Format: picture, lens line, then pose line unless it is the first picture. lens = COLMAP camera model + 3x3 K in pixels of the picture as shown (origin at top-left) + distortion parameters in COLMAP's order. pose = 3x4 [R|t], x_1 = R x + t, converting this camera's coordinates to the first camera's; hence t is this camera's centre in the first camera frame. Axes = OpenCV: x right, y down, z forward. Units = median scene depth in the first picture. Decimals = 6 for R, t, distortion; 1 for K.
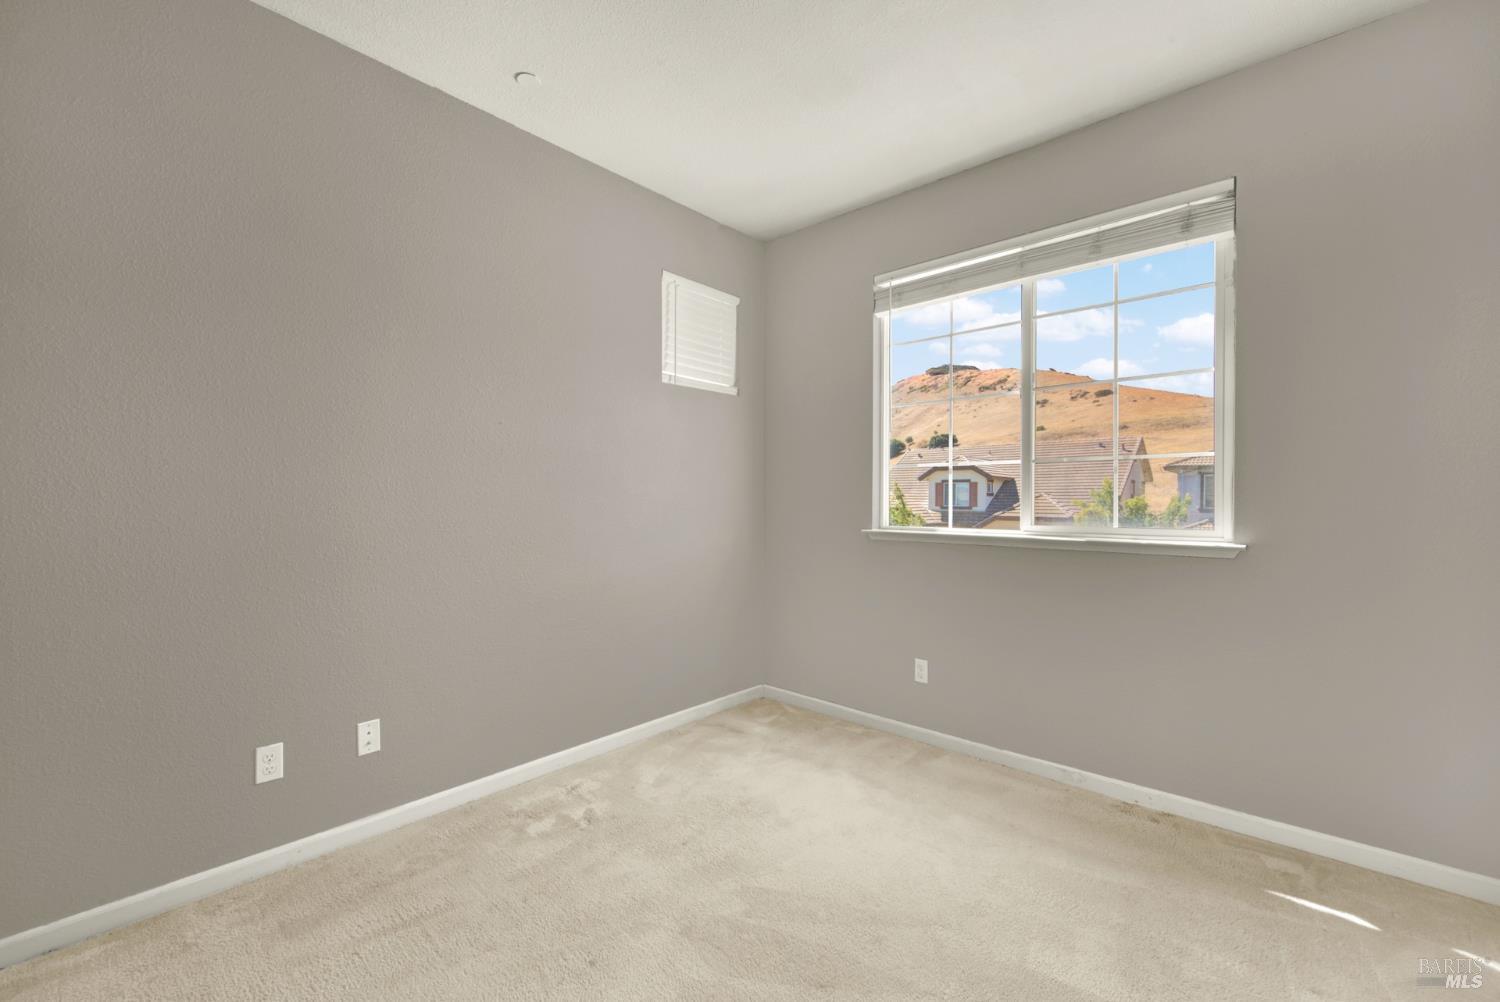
lens RADIAL K [[620.8, 0, 752.3], [0, 620.8, 492.5], [0, 0, 1]] dist [0.033785, -0.000047]
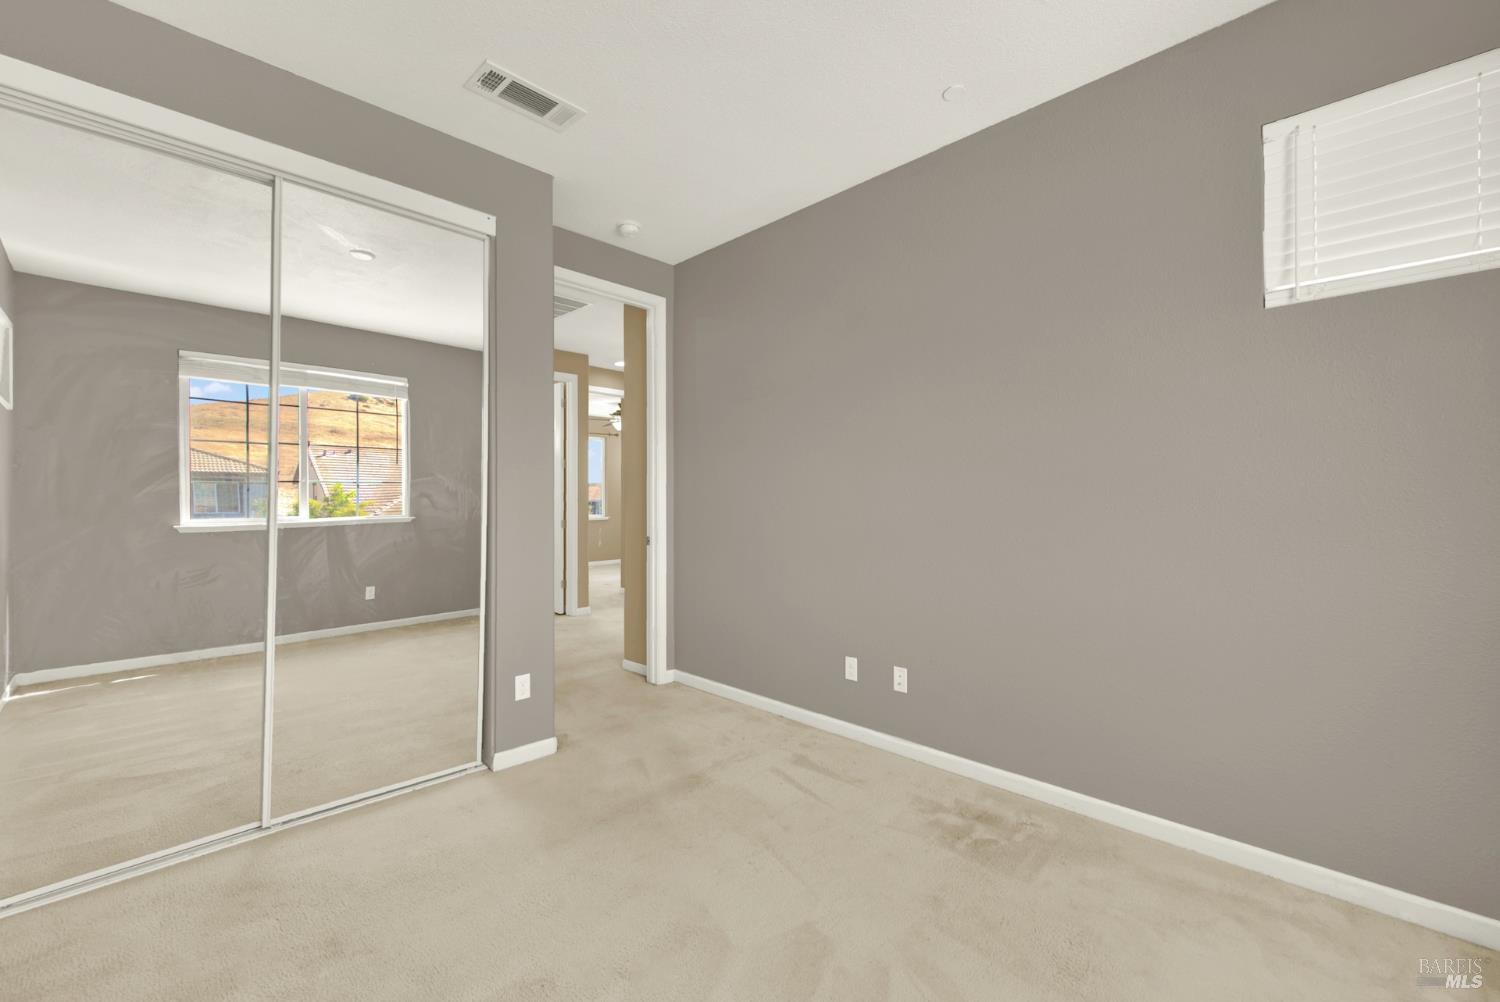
lens RADIAL K [[620.8, 0, 752.3], [0, 620.8, 492.5], [0, 0, 1]] dist [0.033785, -0.000047]
pose [[-0.002613, -0.009506, -0.999951, 0.673454], [0.012679, 0.999874, -0.009538, 0.008012], [0.999916, -0.012703, -0.002493, 0.680649]]
